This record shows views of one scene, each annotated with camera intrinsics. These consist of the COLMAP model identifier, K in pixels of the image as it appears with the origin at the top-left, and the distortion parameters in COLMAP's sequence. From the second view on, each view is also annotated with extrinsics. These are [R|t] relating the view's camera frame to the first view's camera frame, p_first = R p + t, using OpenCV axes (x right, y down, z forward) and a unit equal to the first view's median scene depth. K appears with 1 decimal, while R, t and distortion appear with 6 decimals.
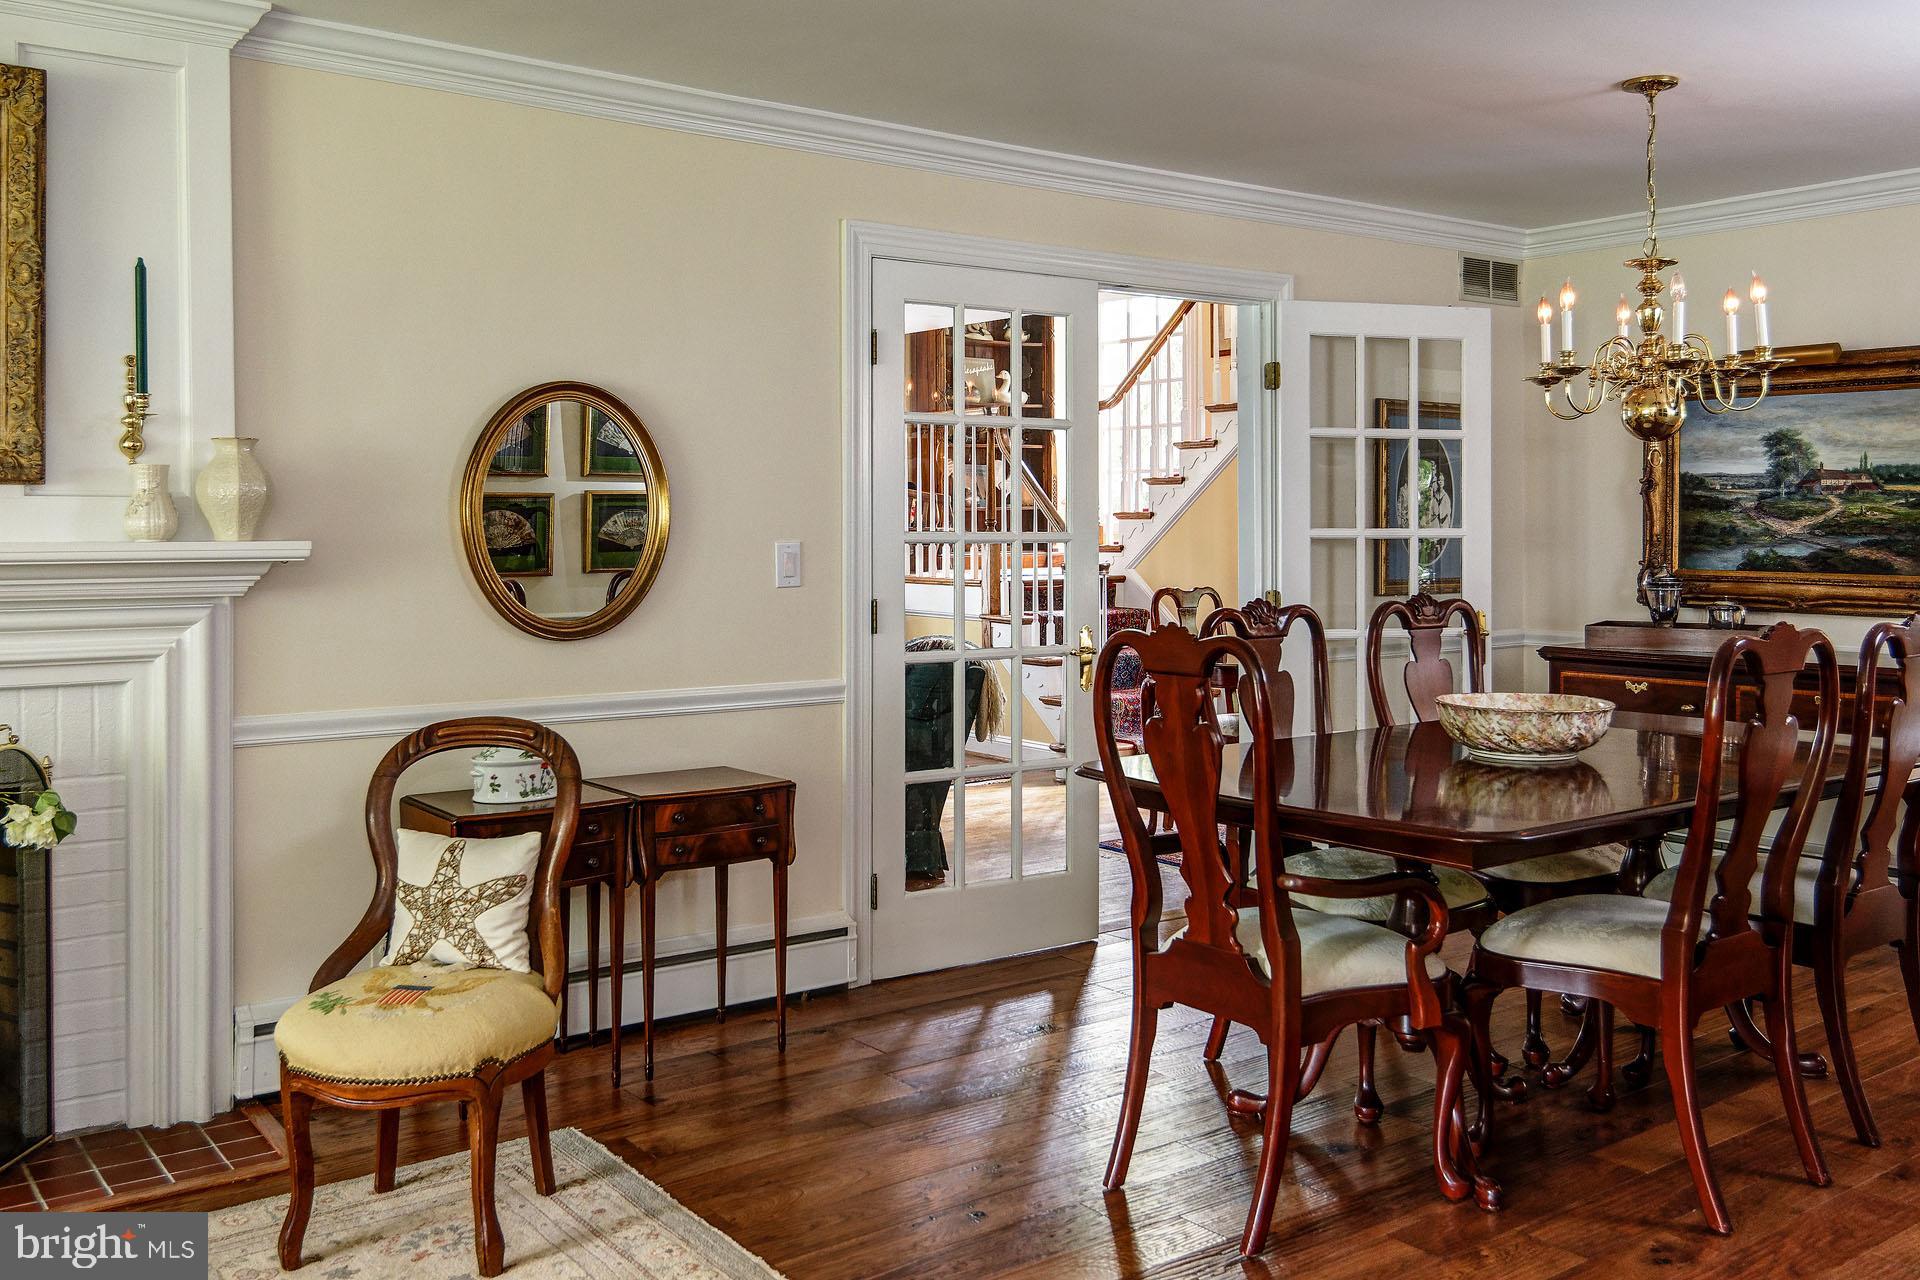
lens RADIAL K [[1684.0, 0, 959.2], [0, 1684.0, 645.4], [0, 0, 1]] dist [0.020658, 0.000654]
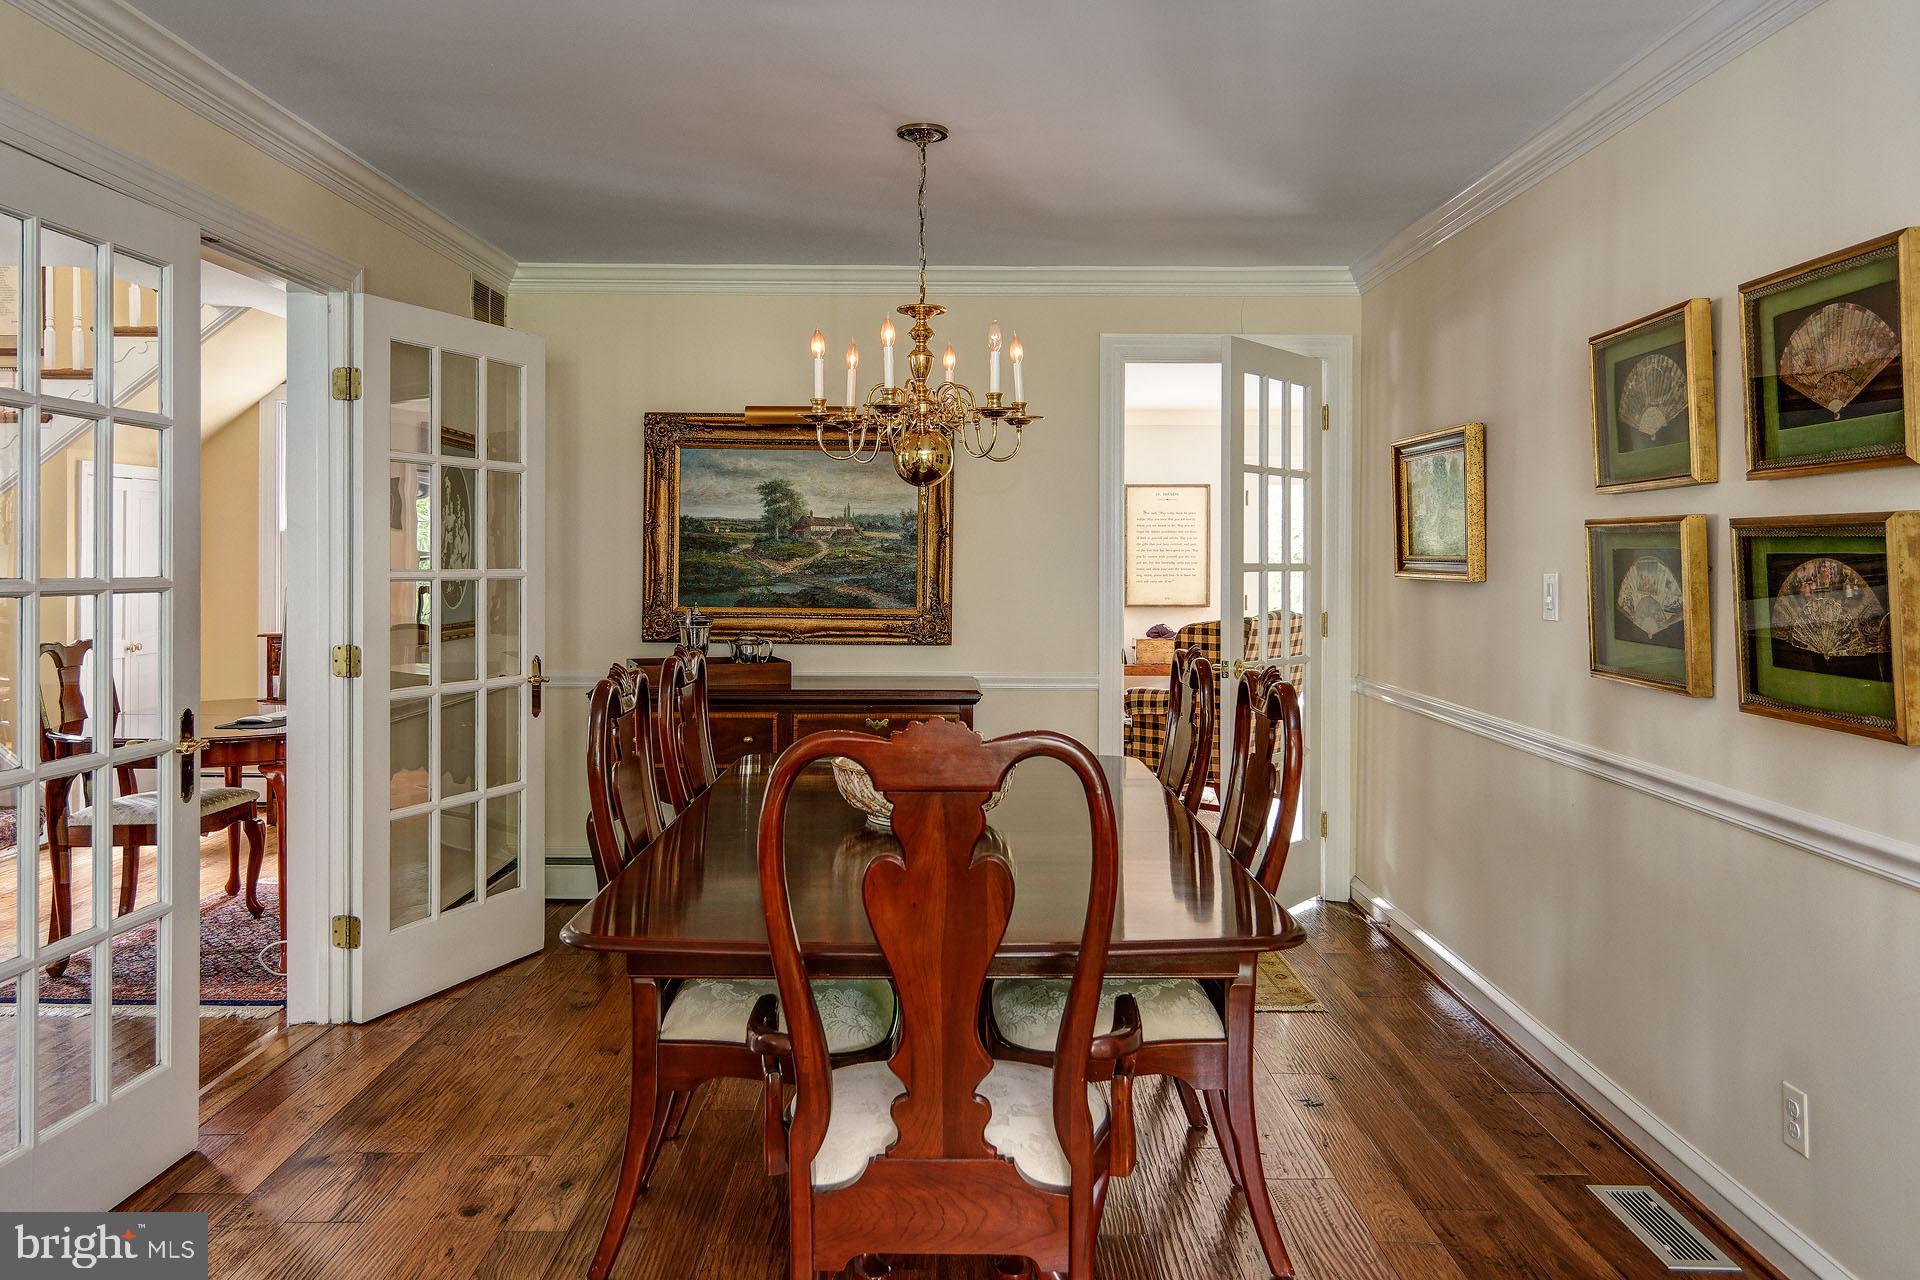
lens RADIAL K [[1427.9, 0, 960.5], [0, 1427.9, 643.5], [0, 0, 1]] dist [0.002934, -0.008362]
pose [[0.612941, -0.043183, 0.788948, -0.185605], [0.051593, 0.998562, 0.014573, -0.027649], [-0.788443, 0.031772, 0.614287, 0.332515]]
